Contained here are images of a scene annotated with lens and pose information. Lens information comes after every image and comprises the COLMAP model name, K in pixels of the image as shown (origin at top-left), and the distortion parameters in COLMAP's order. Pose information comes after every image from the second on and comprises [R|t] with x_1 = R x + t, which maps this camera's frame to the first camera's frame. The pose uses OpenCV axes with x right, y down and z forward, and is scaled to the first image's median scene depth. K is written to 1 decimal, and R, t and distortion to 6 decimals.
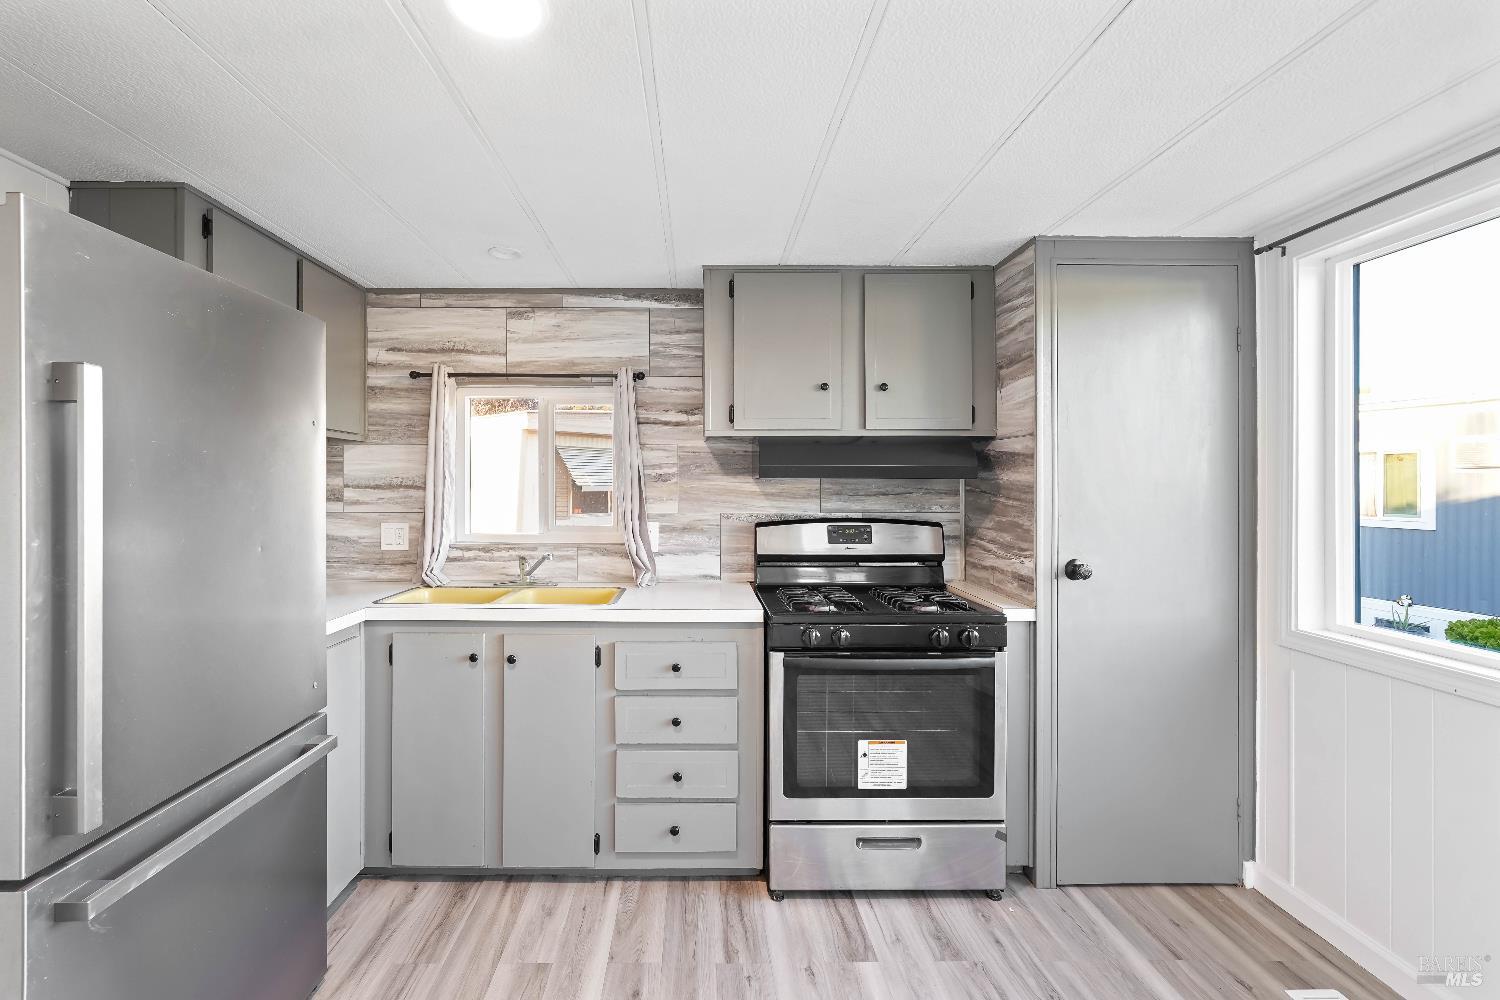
lens RADIAL K [[674.9, 0, 698.2], [0, 674.9, 485.3], [0, 0, 1]] dist [-0.004845, -0.000358]
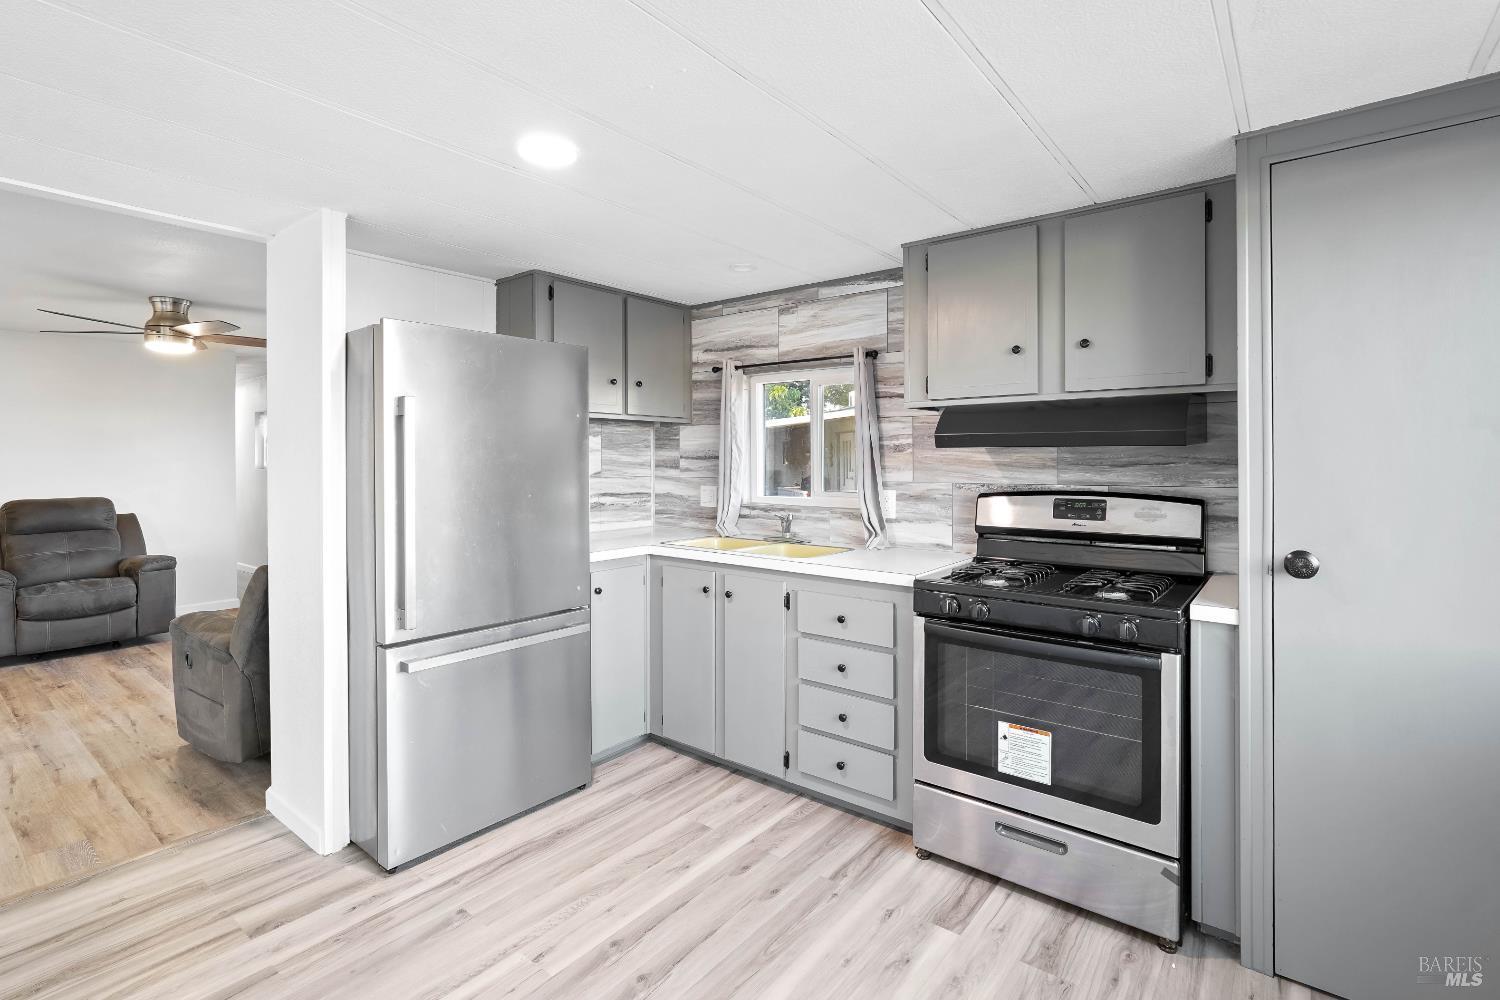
lens RADIAL K [[703.1, 0, 745.0], [0, 703.1, 459.0], [0, 0, 1]] dist [0.000717, 0.000972]
pose [[0.780064, -0.002062, -0.625696, 0.536642], [0.004780, 0.999985, 0.002663, 0.001942], [0.625681, -0.005068, 0.780062, -0.002892]]
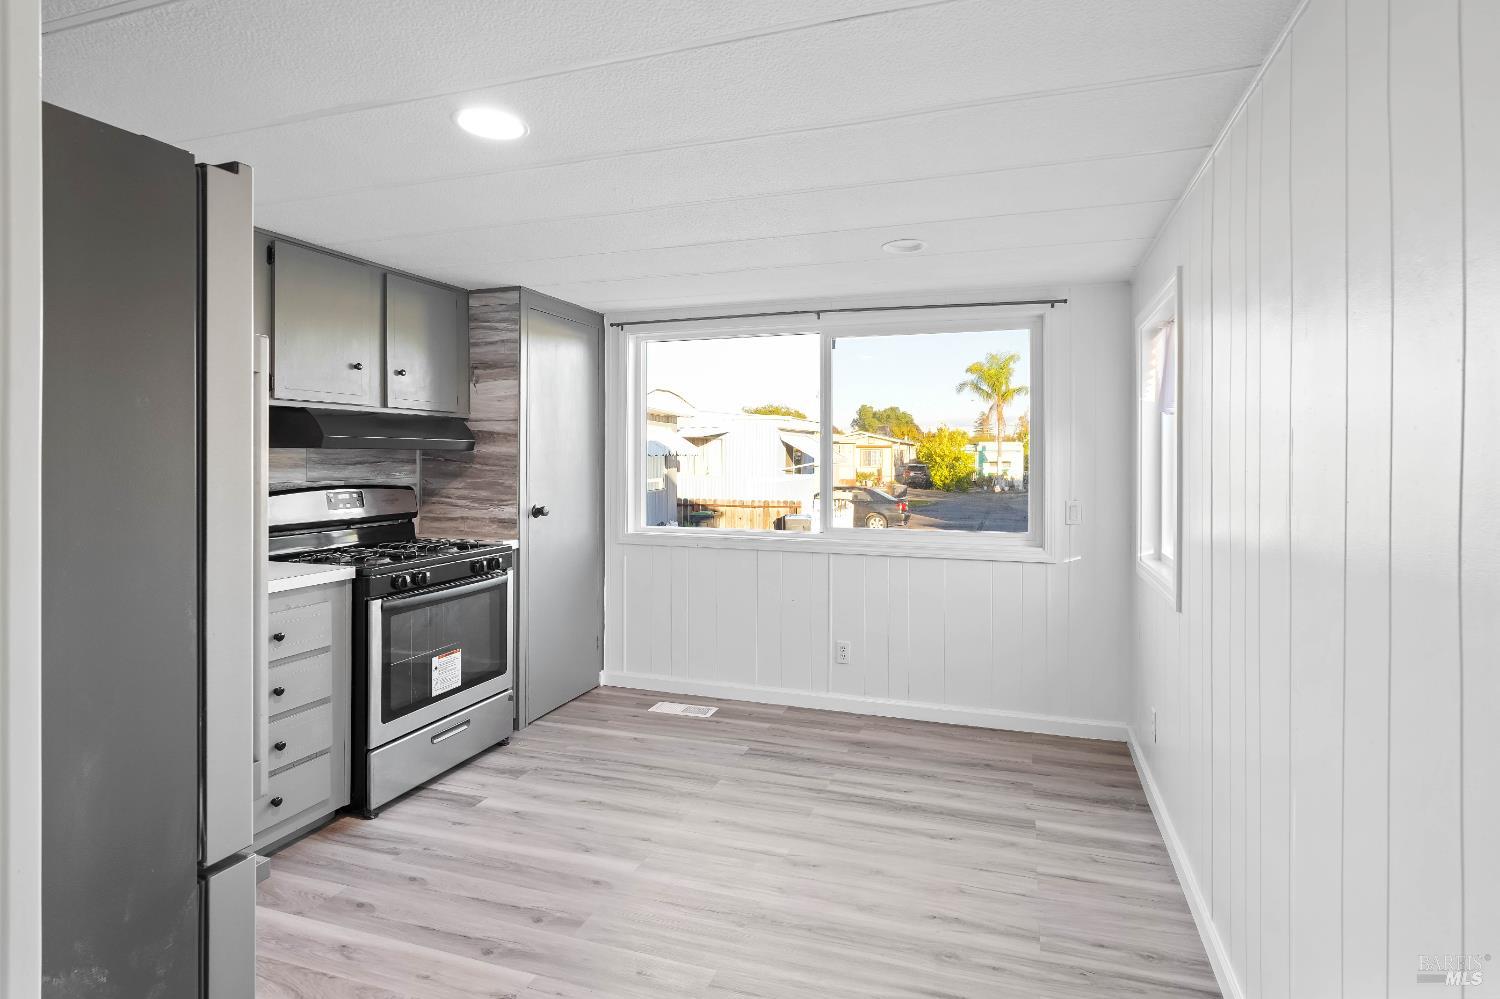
lens RADIAL K [[717.9, 0, 795.3], [0, 717.9, 459.6], [0, 0, 1]] dist [-0.000933, 0.000092]
pose [[0.300432, -0.001162, 0.953803, -0.763994], [-0.001686, 0.999997, 0.001750, 0.005108], [-0.953802, -0.002134, 0.300429, -0.039873]]
